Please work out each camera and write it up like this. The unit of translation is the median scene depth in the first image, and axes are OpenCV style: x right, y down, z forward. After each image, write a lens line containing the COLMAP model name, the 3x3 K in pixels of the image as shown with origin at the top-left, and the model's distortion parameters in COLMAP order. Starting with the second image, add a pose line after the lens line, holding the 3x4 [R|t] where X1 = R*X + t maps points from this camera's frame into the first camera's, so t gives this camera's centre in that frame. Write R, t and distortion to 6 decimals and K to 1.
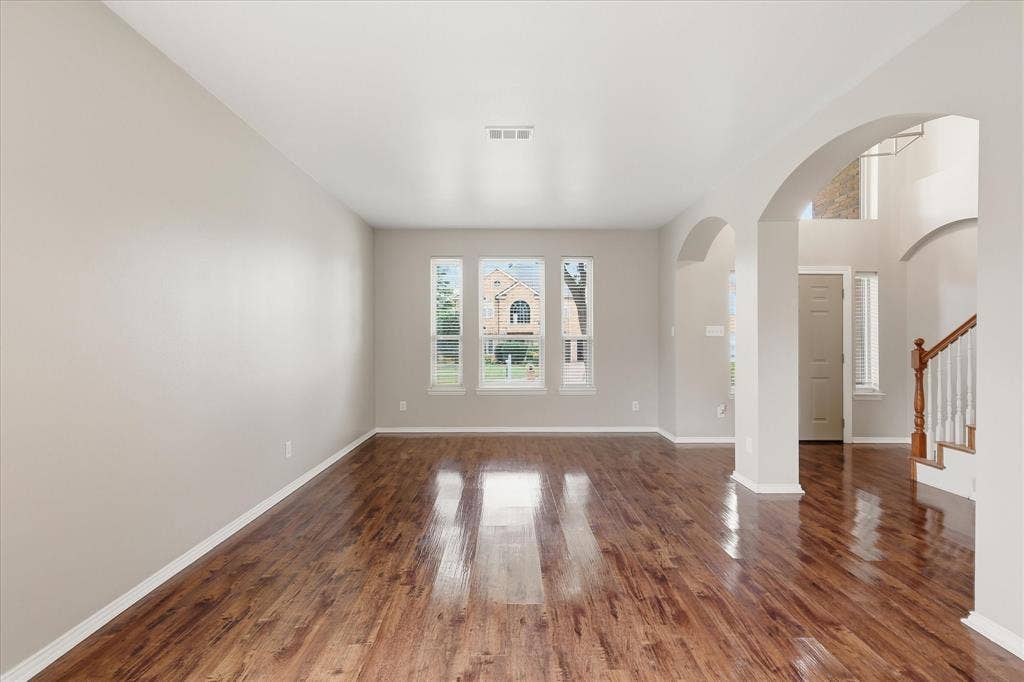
lens RADIAL K [[447.8, 0, 511.1], [0, 447.8, 338.3], [0, 0, 1]] dist [0.011489, 0.000244]
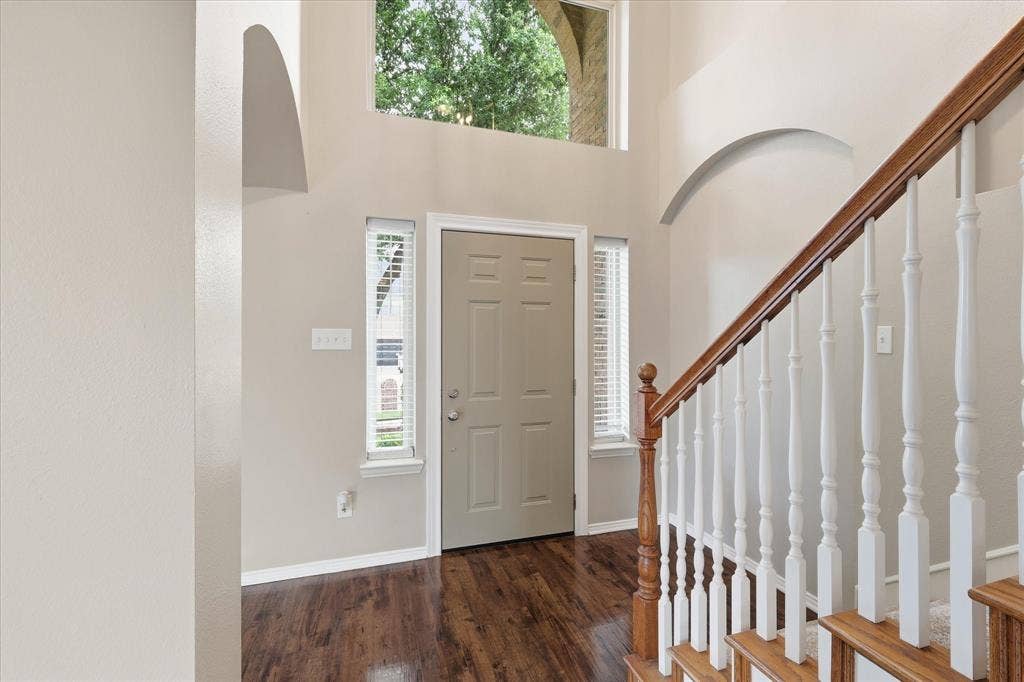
lens RADIAL K [[447.8, 0, 510.4], [0, 447.8, 340.9], [0, 0, 1]] dist [0.011489, 0.000244]
pose [[0.958212, -0.001409, 0.286055, 0.667826], [0.000106, 0.999990, 0.004571, -0.022093], [-0.286058, -0.004349, 0.958202, 0.646761]]
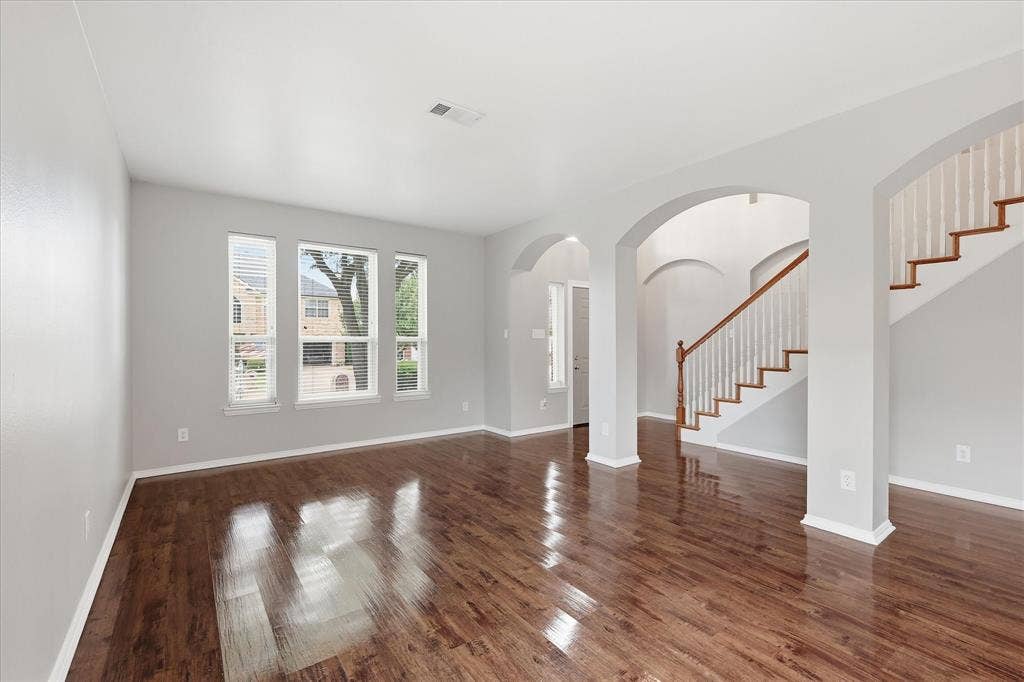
lens RADIAL K [[447.8, 0, 513.3], [0, 447.8, 340.3], [0, 0, 1]] dist [0.011489, 0.000244]
pose [[0.812072, 0.000649, 0.583557, -0.349221], [0.000092, 0.999999, -0.001240, 0.000824], [-0.583558, 0.001060, 0.812071, 0.159700]]
